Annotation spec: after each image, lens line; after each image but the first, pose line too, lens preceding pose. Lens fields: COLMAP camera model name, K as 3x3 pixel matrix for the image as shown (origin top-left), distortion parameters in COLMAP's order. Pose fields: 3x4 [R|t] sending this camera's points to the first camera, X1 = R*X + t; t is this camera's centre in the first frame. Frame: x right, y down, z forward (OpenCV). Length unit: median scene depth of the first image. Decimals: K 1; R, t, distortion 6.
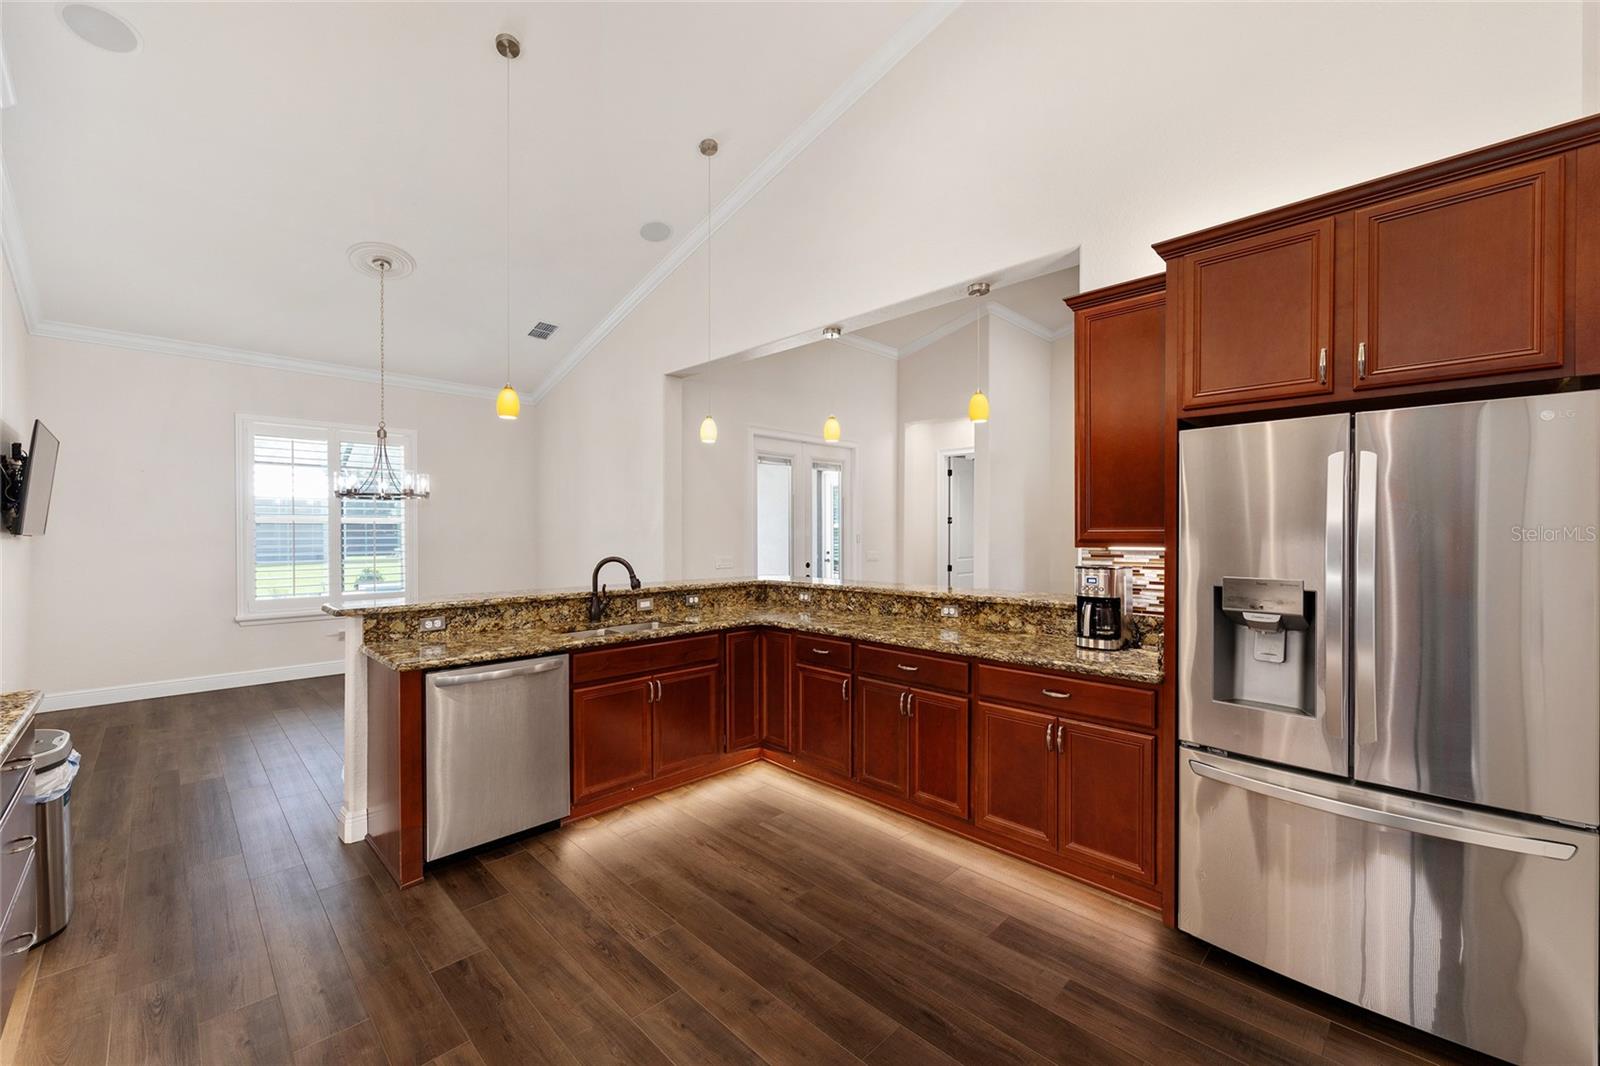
lens RADIAL K [[636.2, 0, 800.1], [0, 636.2, 534.7], [0, 0, 1]] dist [-0.003292, 0.001217]
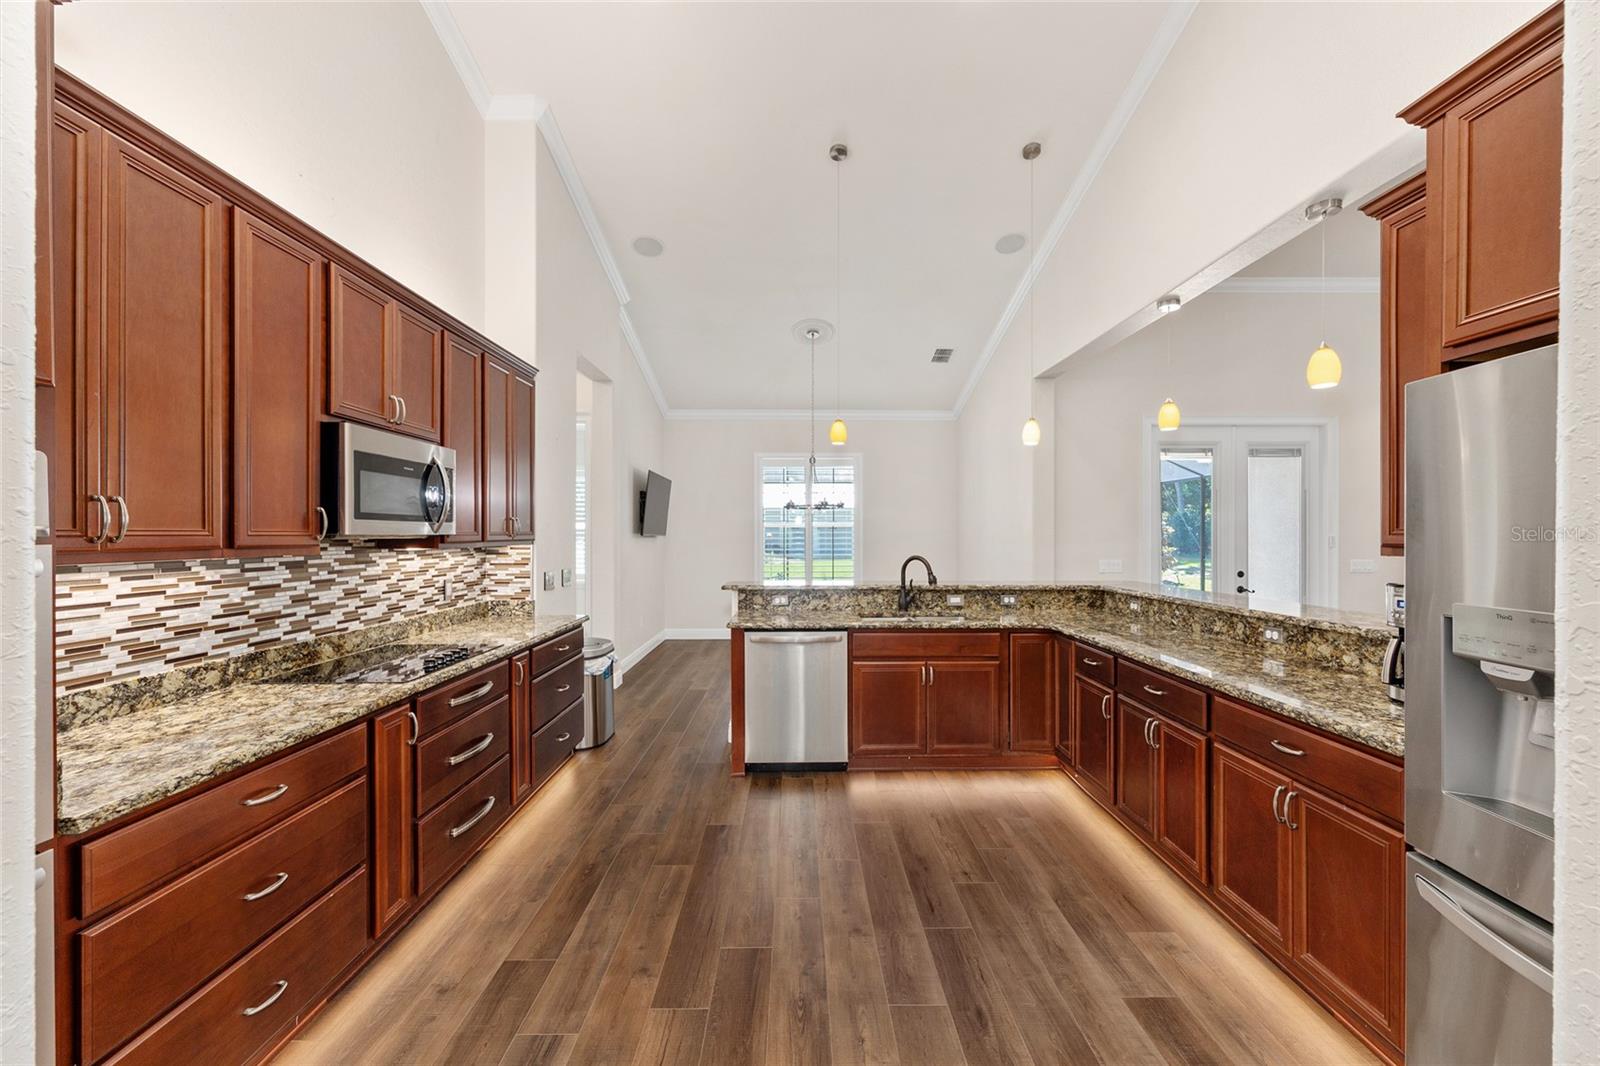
lens RADIAL K [[636.2, 0, 811.0], [0, 636.2, 535.4], [0, 0, 1]] dist [-0.003292, 0.001217]
pose [[0.720815, 0.001987, -0.693125, 0.363610], [-0.003876, 0.999992, -0.001164, 0.000825], [0.693117, 0.003526, 0.720817, 0.044690]]
